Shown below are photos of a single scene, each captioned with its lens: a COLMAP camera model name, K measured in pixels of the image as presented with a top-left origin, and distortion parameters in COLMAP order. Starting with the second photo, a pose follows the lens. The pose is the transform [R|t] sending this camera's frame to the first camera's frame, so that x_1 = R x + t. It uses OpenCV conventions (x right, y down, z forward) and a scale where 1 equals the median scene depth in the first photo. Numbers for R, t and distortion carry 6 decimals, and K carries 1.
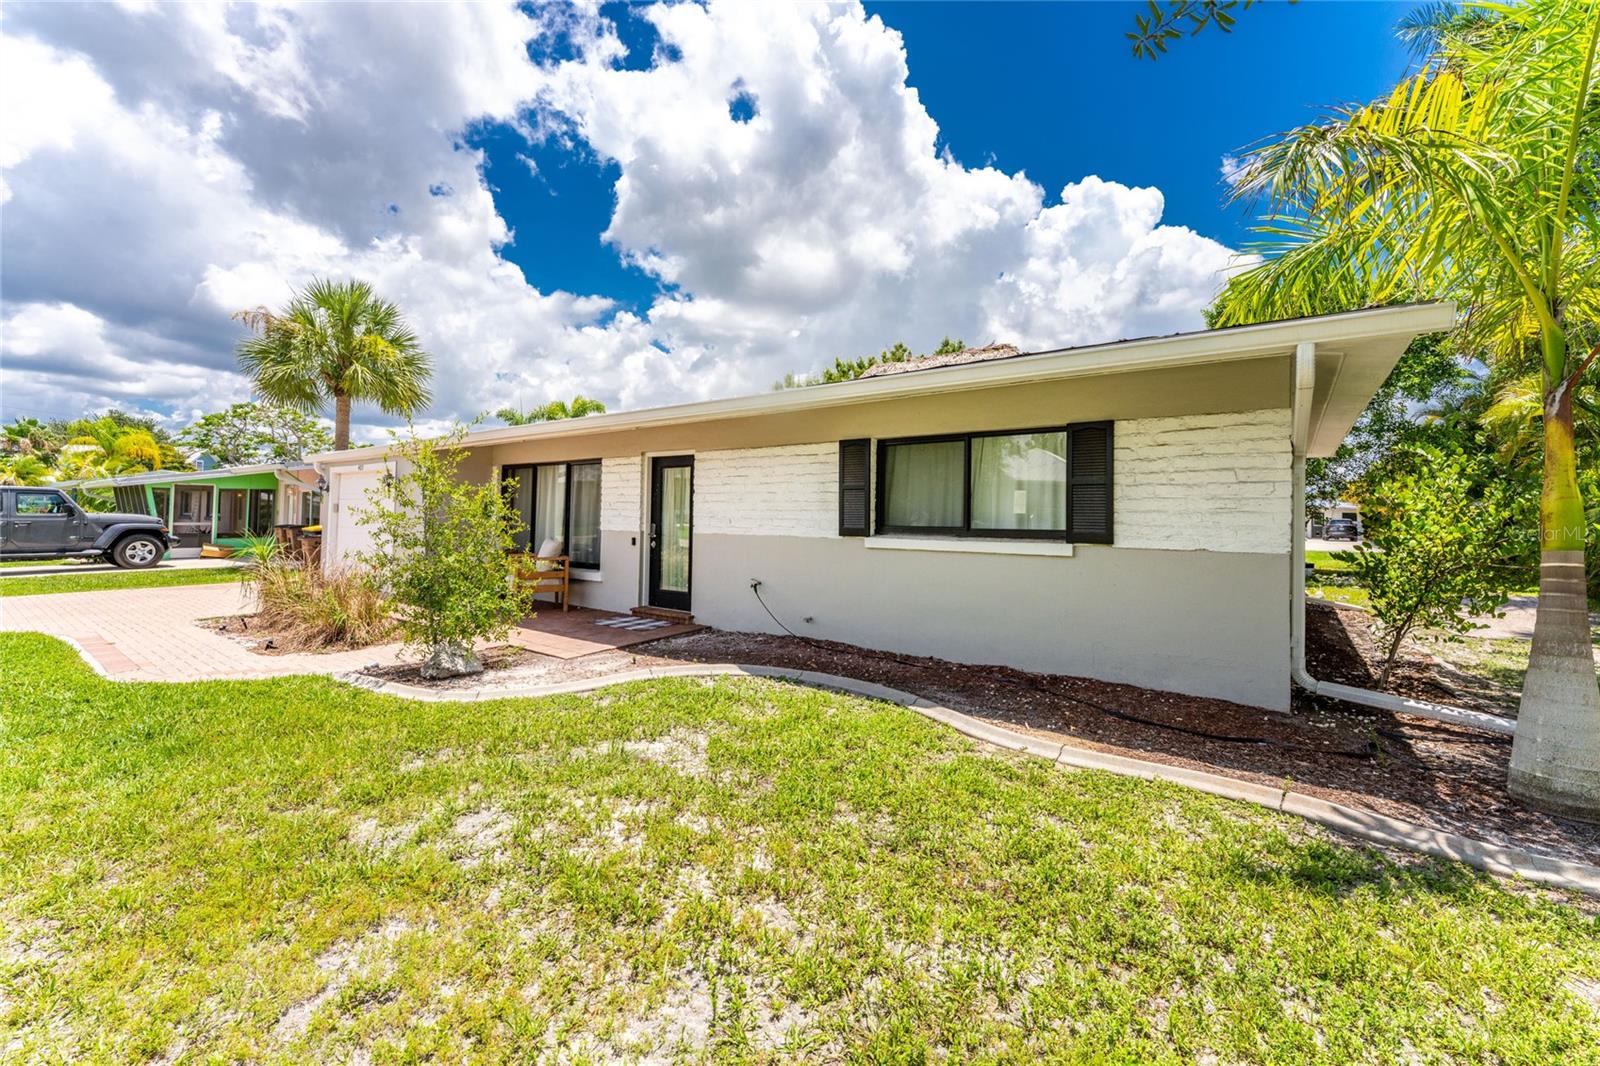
lens RADIAL K [[635.7, 0, 795.7], [0, 635.7, 512.2], [0, 0, 1]] dist [0.001630, -0.000178]
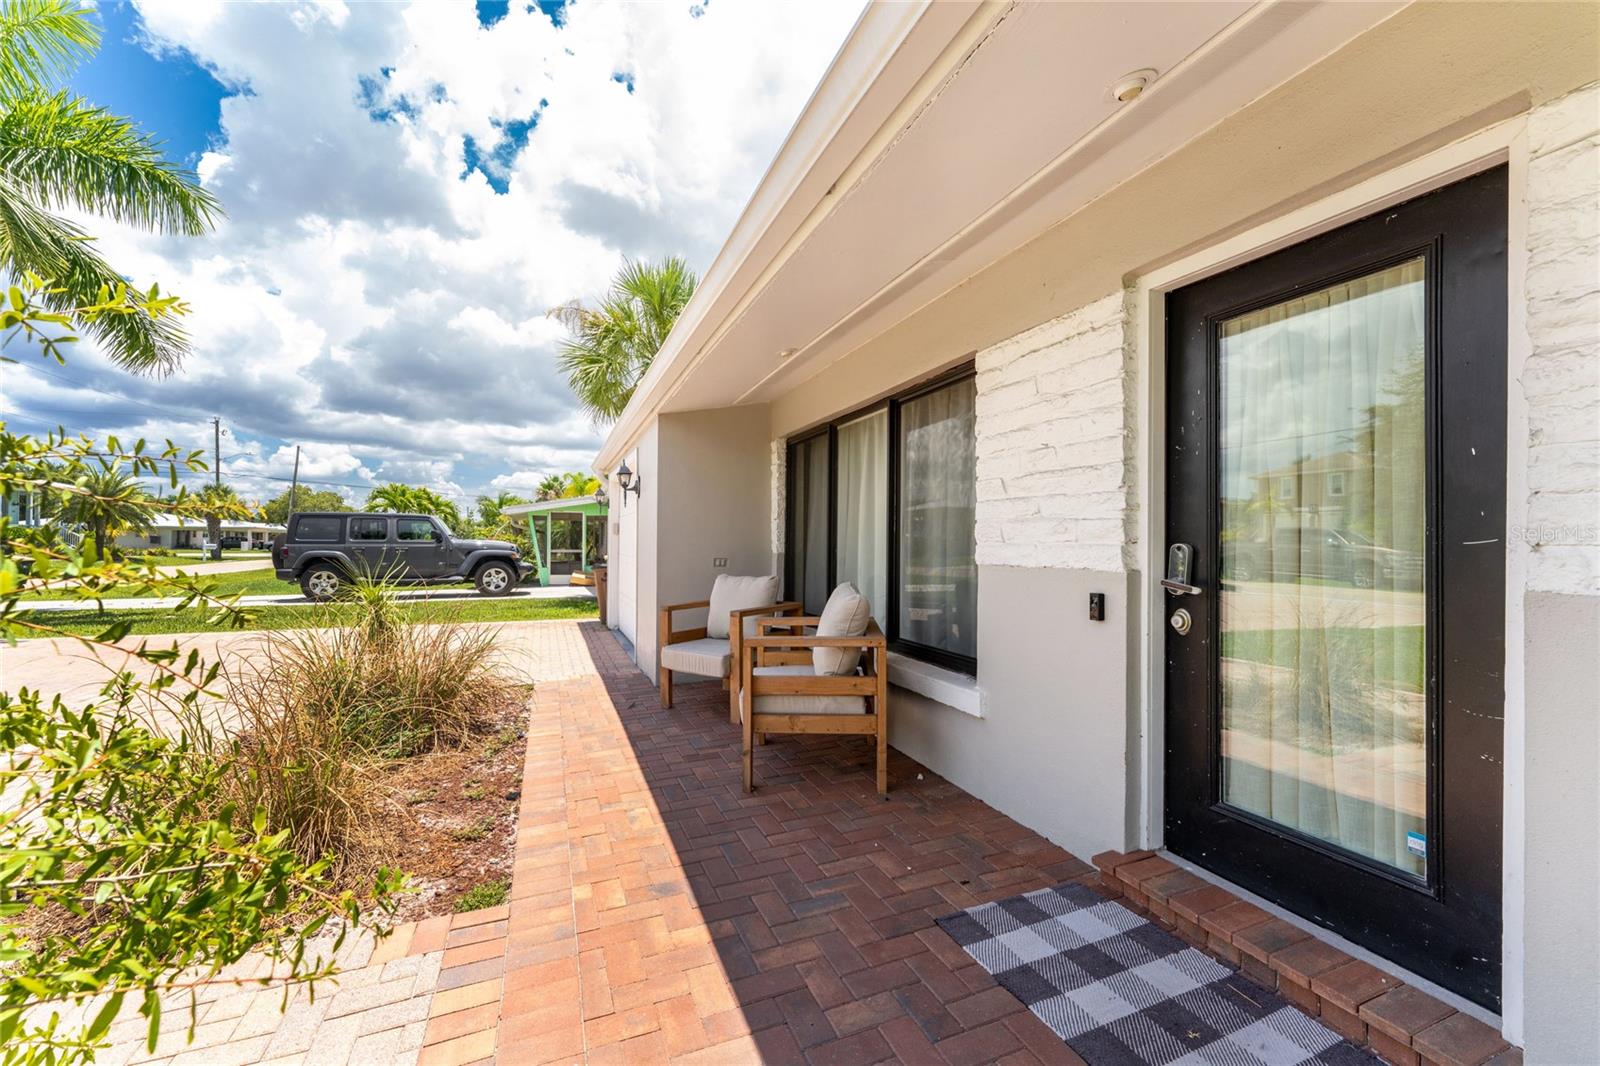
lens RADIAL K [[631.2, 0, 800.0], [0, 631.2, 533.0], [0, 0, 1]] dist [0.000740, 0.000034]
pose [[0.856049, -0.014449, -0.516694, -0.288535], [0.007845, 0.999857, -0.014962, 0.021661], [0.516836, 0.008754, 0.856040, 0.896230]]
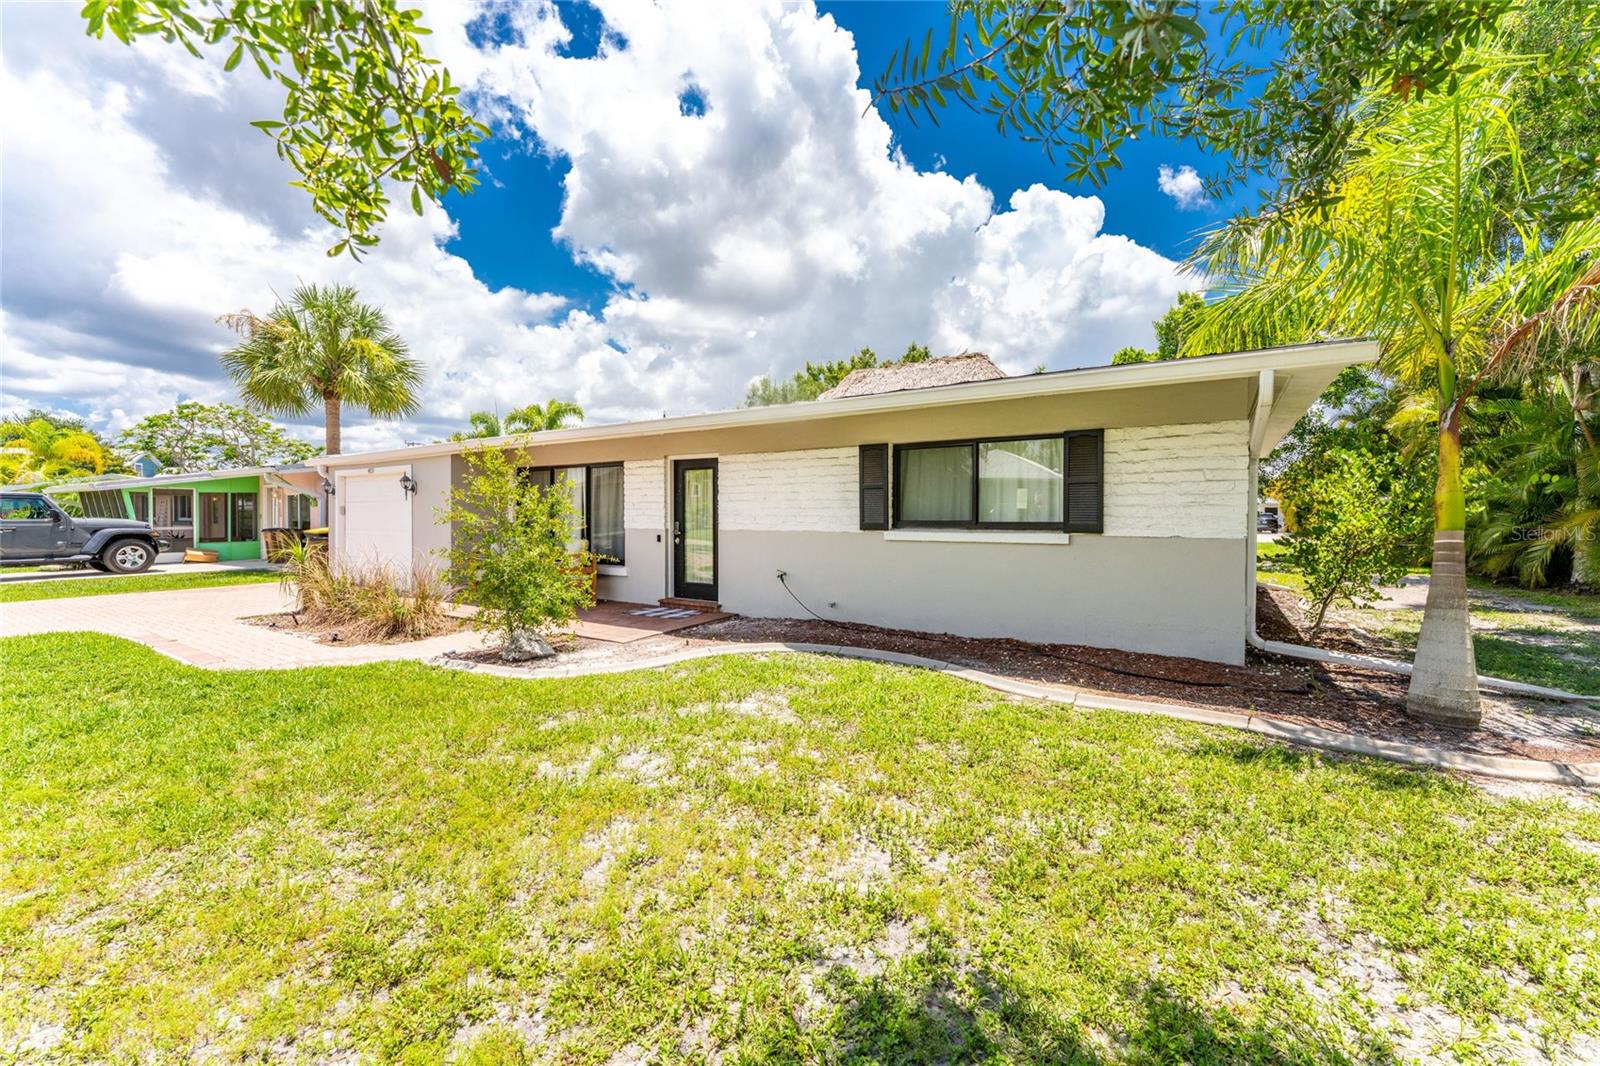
lens RADIAL K [[623.8, 0, 800.0], [0, 623.8, 533.0], [0, 0, 1]] dist [-0.001097, 0.000051]
pose [[0.997372, -0.011673, 0.071502, -0.117916], [0.009239, 0.999370, 0.034271, 0.003566], [-0.071857, -0.033521, 0.996851, -0.097450]]
